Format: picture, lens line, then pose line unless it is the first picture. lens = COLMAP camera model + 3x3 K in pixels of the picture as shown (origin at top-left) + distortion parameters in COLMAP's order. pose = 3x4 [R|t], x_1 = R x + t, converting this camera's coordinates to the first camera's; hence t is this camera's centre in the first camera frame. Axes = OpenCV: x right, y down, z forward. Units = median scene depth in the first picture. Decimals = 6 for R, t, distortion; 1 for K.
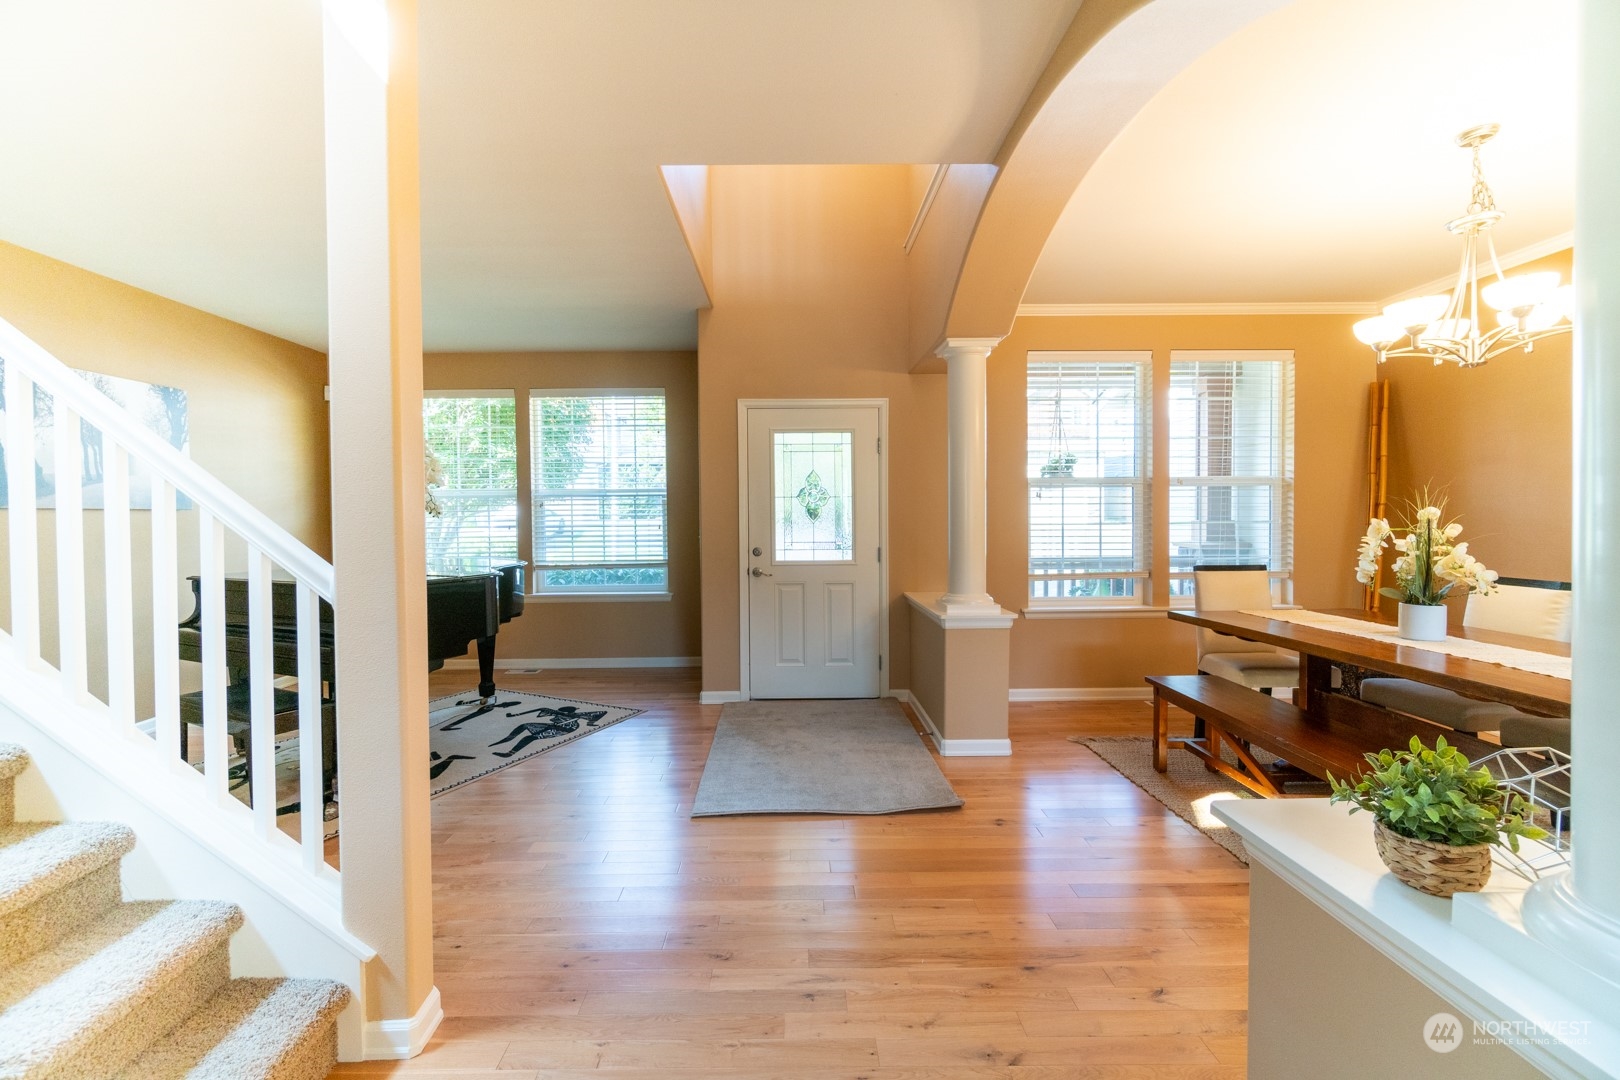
lens RADIAL K [[699.2, 0, 794.3], [0, 699.2, 530.9], [0, 0, 1]] dist [-0.004410, 0.003126]
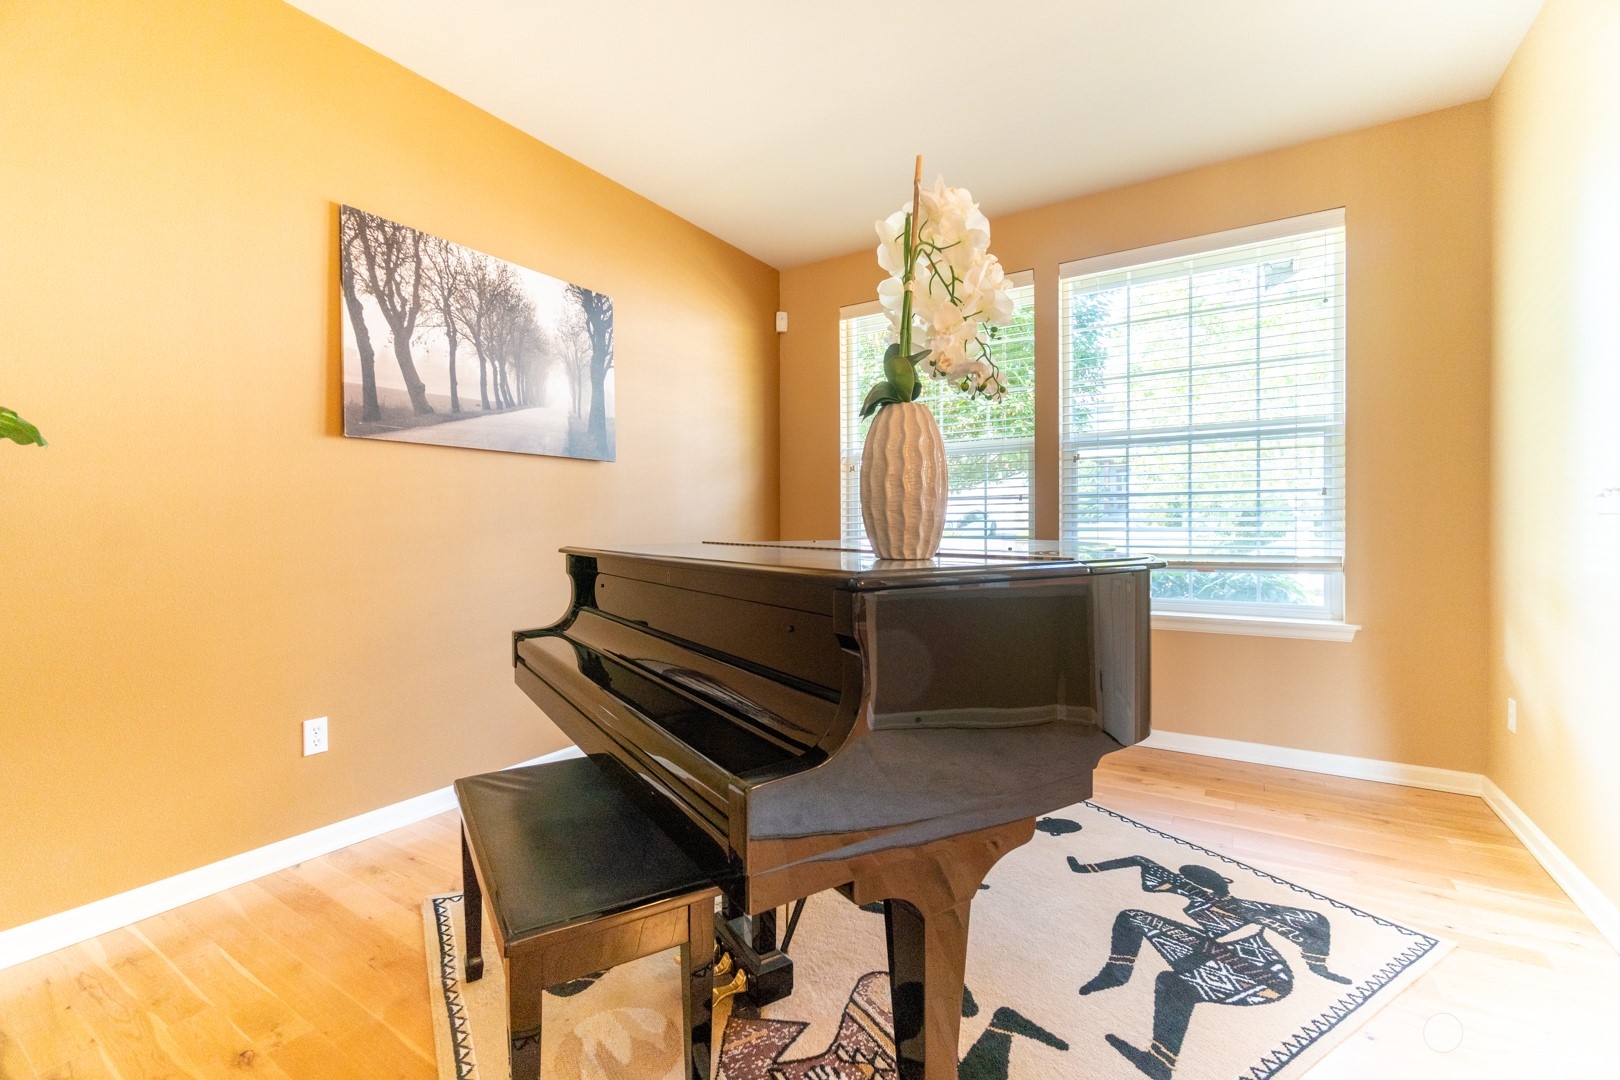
lens RADIAL K [[699.2, 0, 794.3], [0, 699.2, 530.9], [0, 0, 1]] dist [-0.004410, 0.003126]
pose [[0.835944, 0.008227, -0.548754, -0.324712], [-0.015589, 0.999840, -0.008759, 0.045254], [0.548594, 0.015877, 0.835938, 0.518875]]
